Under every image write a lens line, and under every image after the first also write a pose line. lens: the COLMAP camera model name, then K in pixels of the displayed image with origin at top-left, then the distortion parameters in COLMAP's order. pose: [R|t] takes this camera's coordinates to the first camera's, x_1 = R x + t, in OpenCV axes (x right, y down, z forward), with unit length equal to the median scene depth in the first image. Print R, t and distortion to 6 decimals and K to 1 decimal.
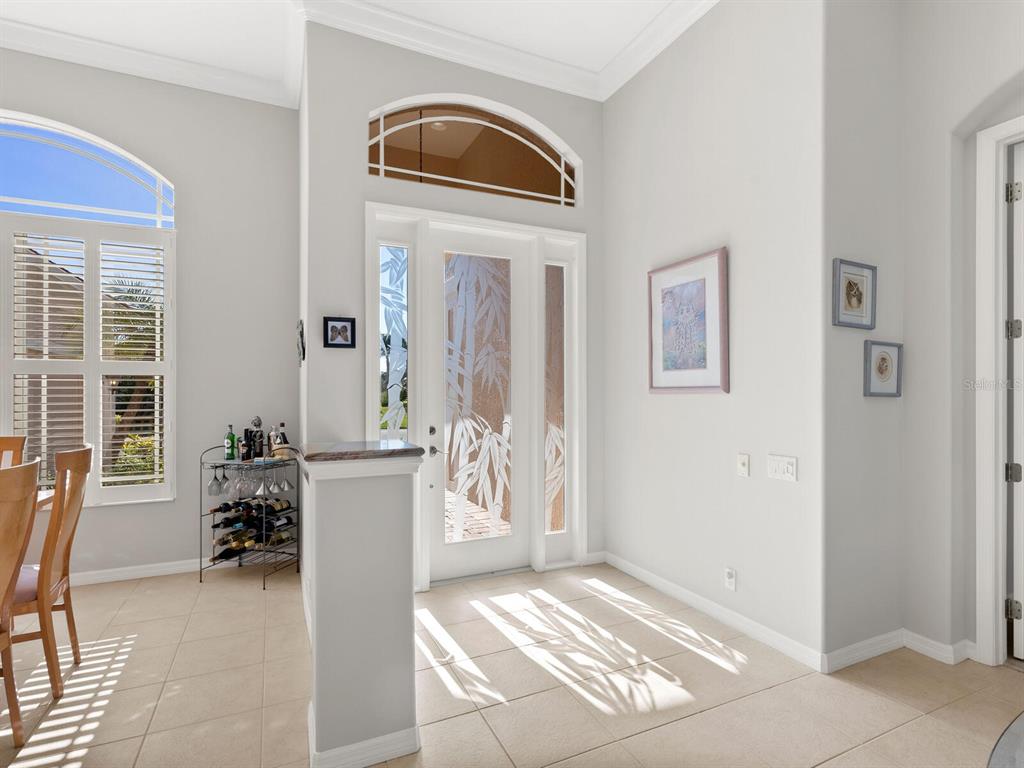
lens RADIAL K [[520.8, 0, 515.2], [0, 520.8, 388.1], [0, 0, 1]] dist [-0.004483, 0.001698]
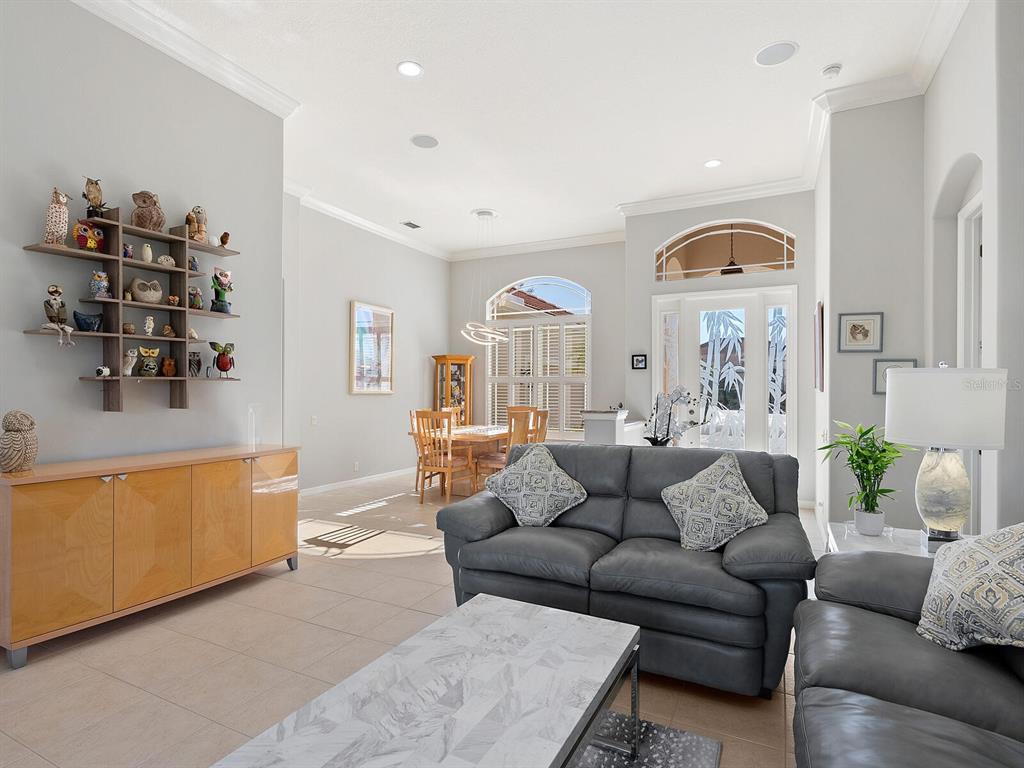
lens RADIAL K [[520.8, 0, 515.2], [0, 520.8, 388.1], [0, 0, 1]] dist [-0.004483, 0.001698]
pose [[0.625785, -0.001596, -0.779994, 0.903492], [0.003638, 0.999993, 0.000873, -0.006000], [0.779987, -0.003384, 0.625787, -0.636266]]
